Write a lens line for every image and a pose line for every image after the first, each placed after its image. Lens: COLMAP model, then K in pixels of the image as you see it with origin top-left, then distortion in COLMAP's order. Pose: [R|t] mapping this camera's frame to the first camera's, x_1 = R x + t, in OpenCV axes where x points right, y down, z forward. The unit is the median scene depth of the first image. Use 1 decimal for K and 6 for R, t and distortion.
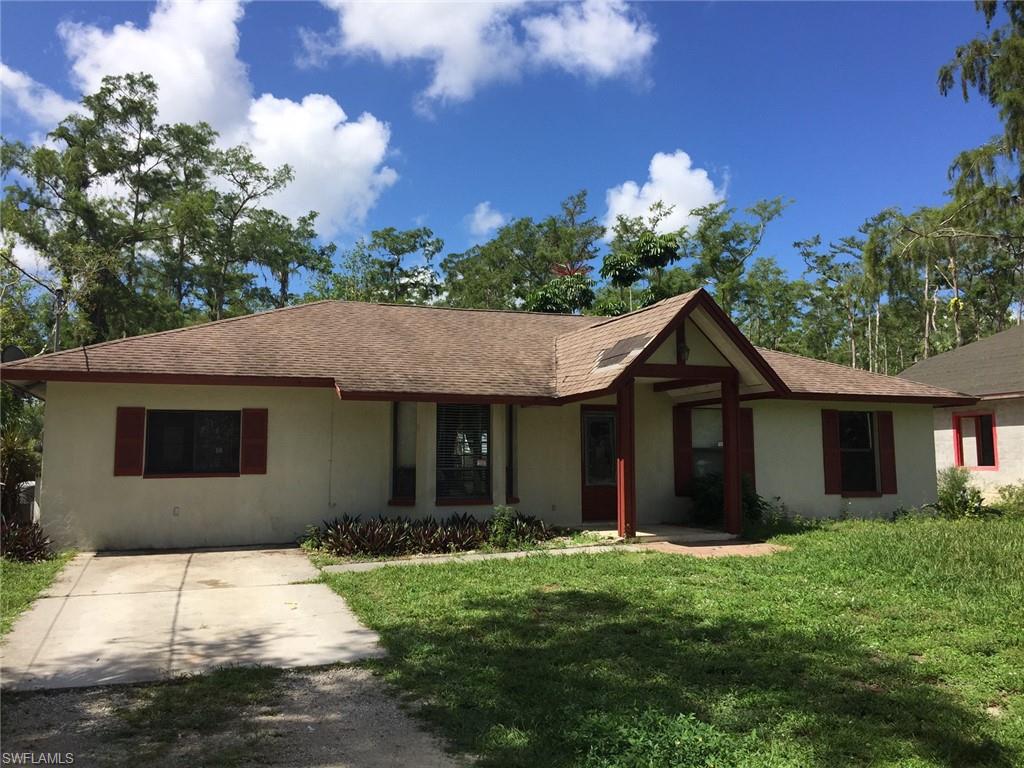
lens RADIAL K [[884.1, 0, 509.1], [0, 884.1, 373.8], [0, 0, 1]] dist [0.078123, -0.122632]
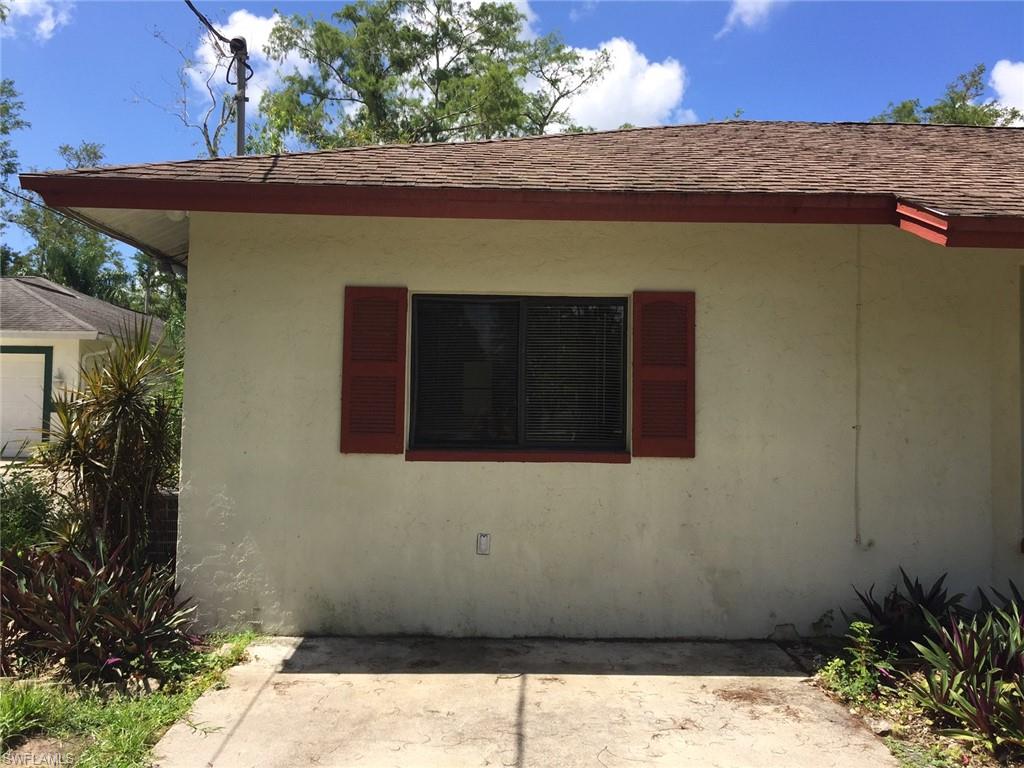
lens RADIAL K [[884.1, 0, 509.1], [0, 884.1, 373.8], [0, 0, 1]] dist [0.078123, -0.122632]
pose [[0.946890, 0.005253, -0.321516, -0.106932], [0.011746, 0.998634, 0.050908, 0.026111], [0.321344, -0.051980, 0.945535, 0.288461]]
